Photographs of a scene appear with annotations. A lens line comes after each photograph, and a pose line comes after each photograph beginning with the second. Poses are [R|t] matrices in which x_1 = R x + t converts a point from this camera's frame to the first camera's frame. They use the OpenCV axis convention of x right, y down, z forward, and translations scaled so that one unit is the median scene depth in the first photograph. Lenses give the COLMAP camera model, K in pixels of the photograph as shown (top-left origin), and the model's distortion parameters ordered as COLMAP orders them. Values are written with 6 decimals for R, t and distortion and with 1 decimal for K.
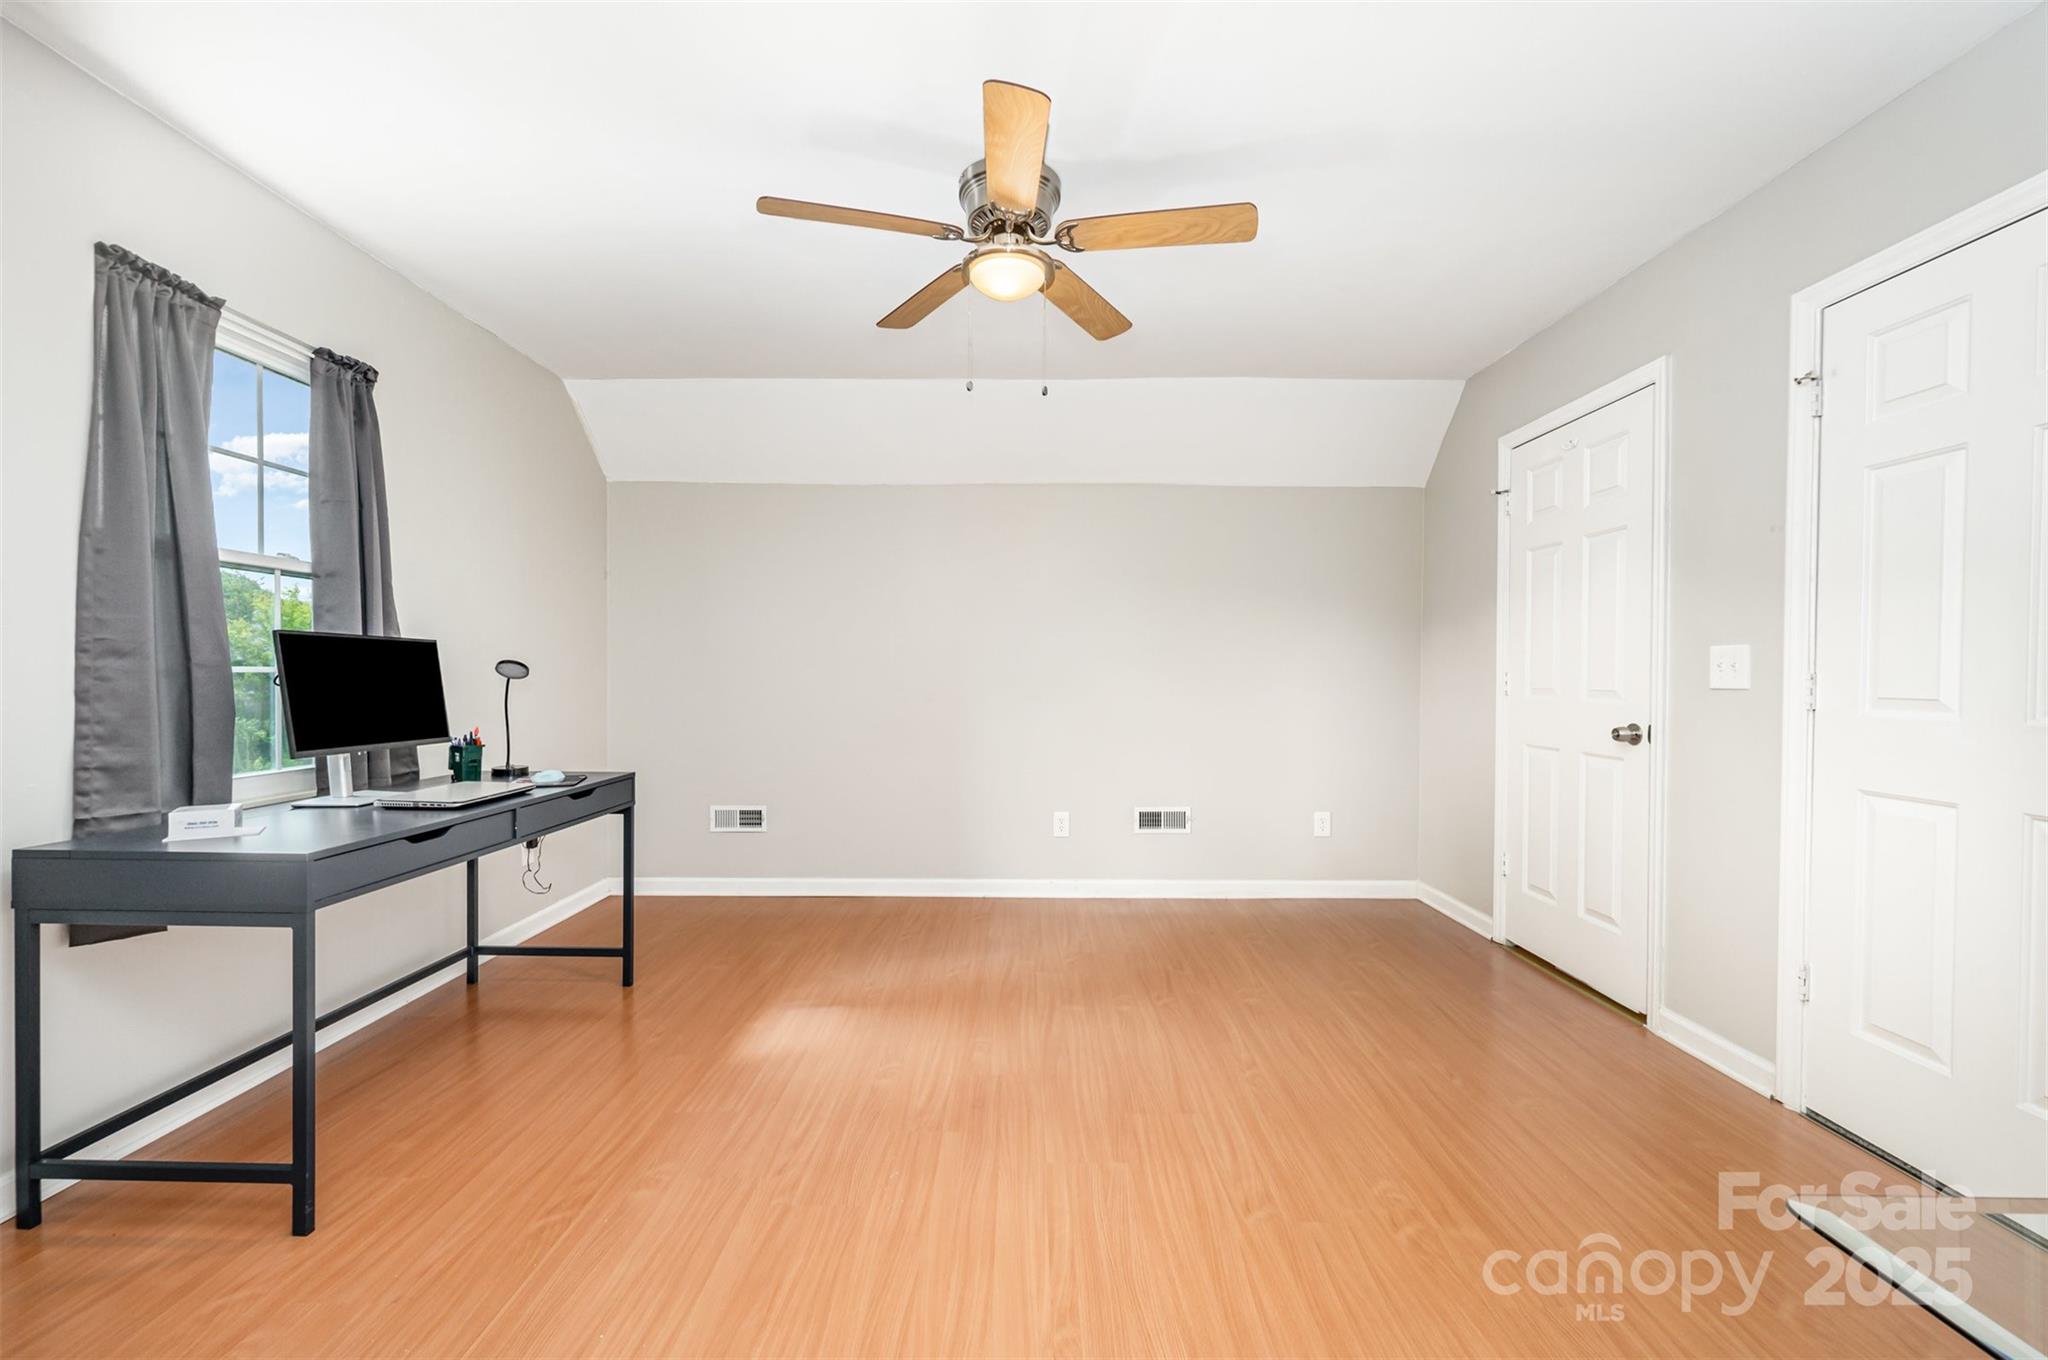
lens RADIAL K [[813.9, 0, 1031.0], [0, 813.9, 680.6], [0, 0, 1]] dist [-0.001602, -0.000214]
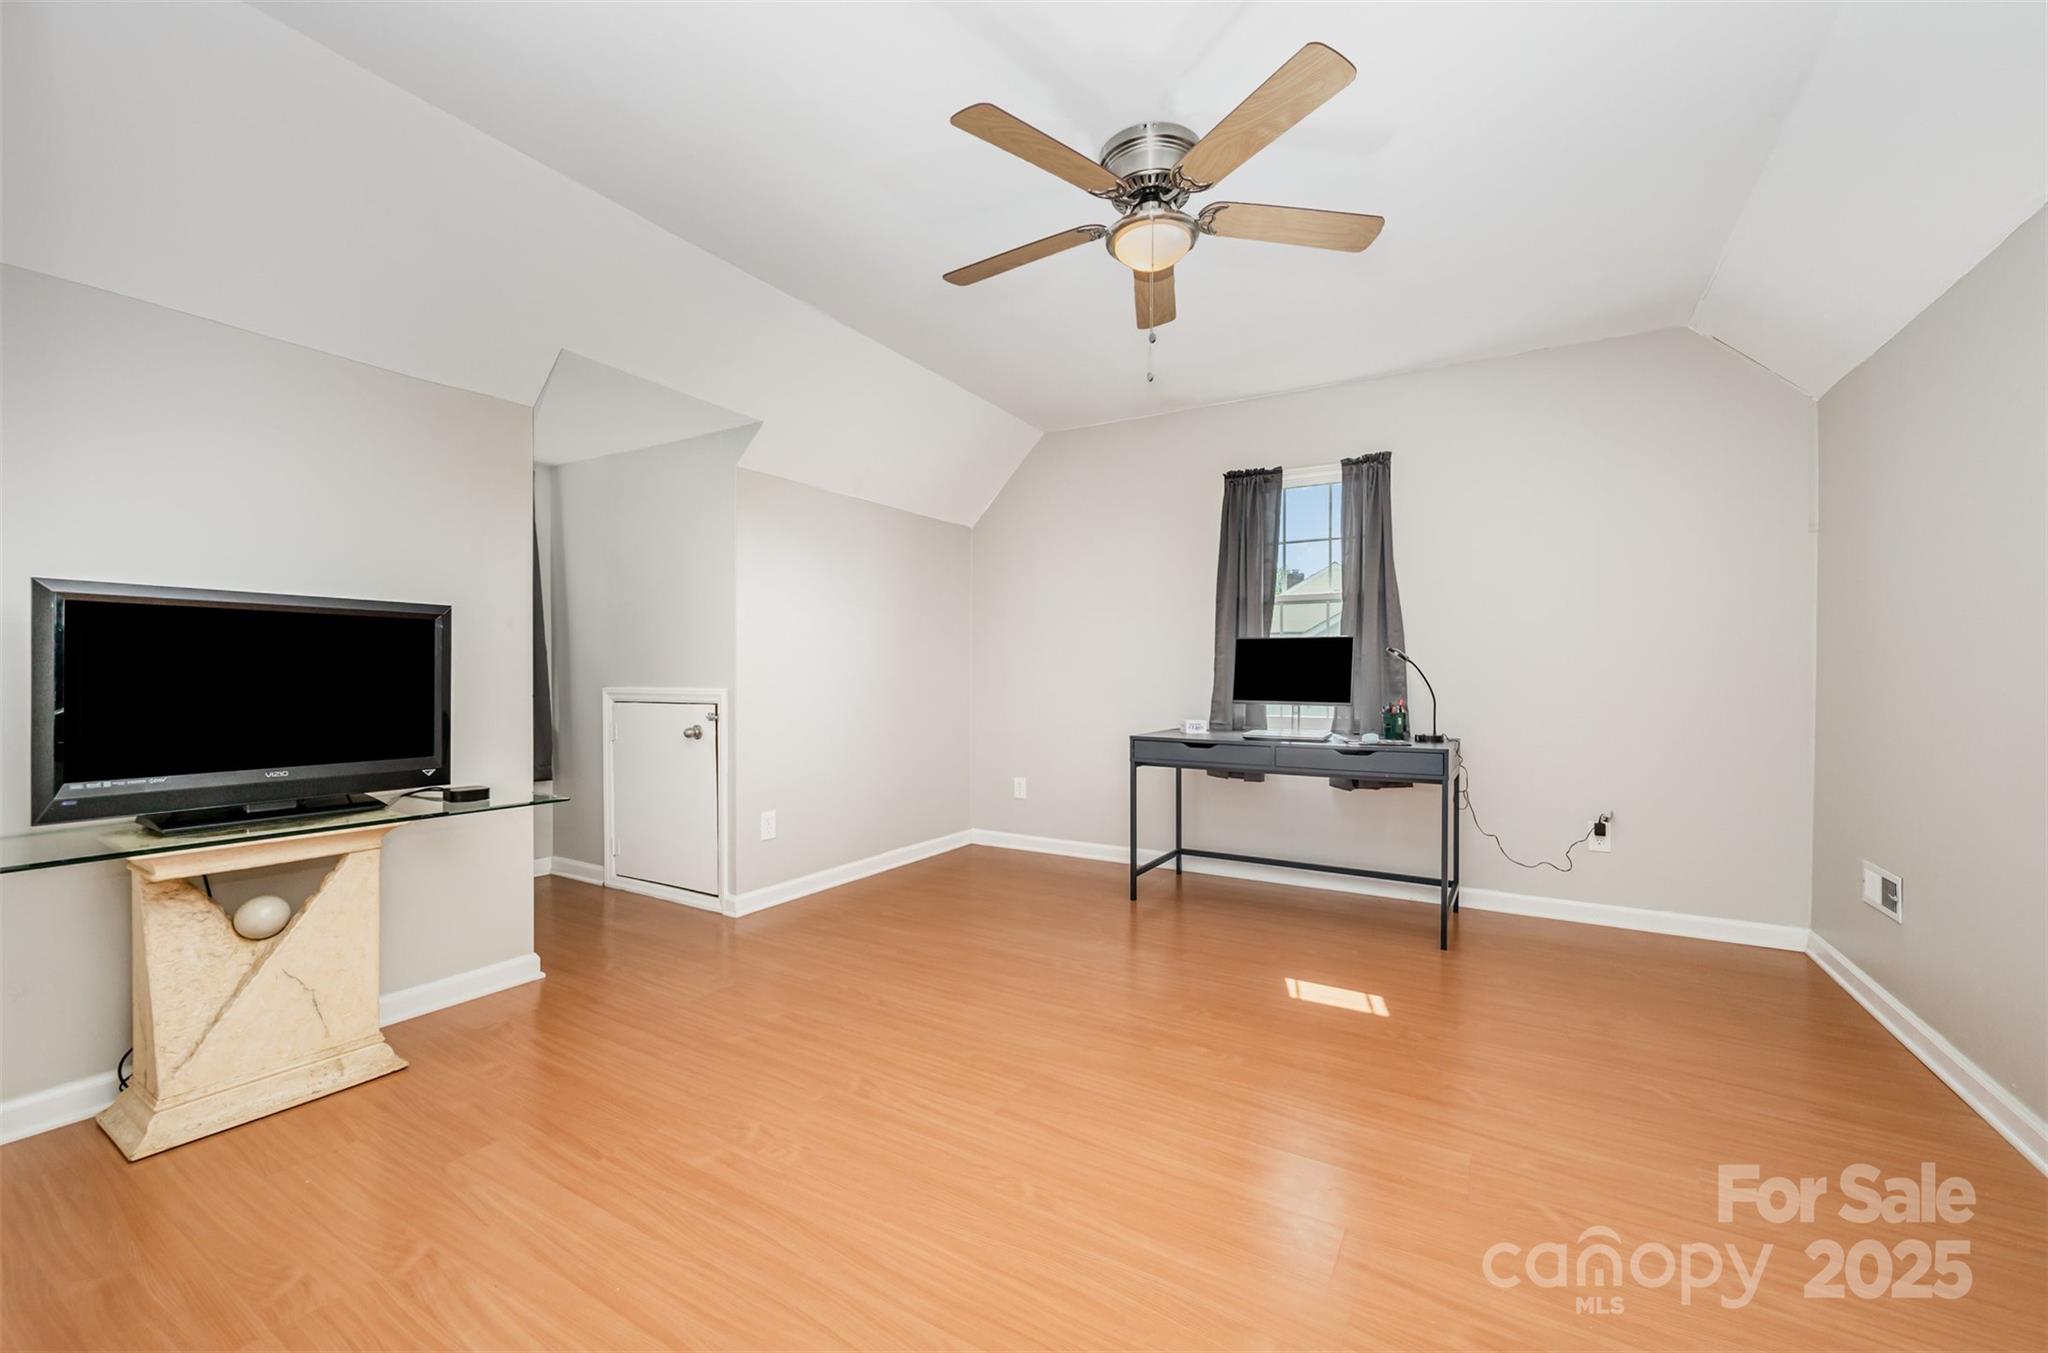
lens RADIAL K [[813.9, 0, 1028.6], [0, 813.9, 676.5], [0, 0, 1]] dist [-0.001602, -0.000214]
pose [[-0.514680, -0.002582, -0.857378, 1.042032], [-0.008876, 0.999958, 0.002317, 0.030887], [0.857336, 0.008803, -0.514681, 1.604324]]
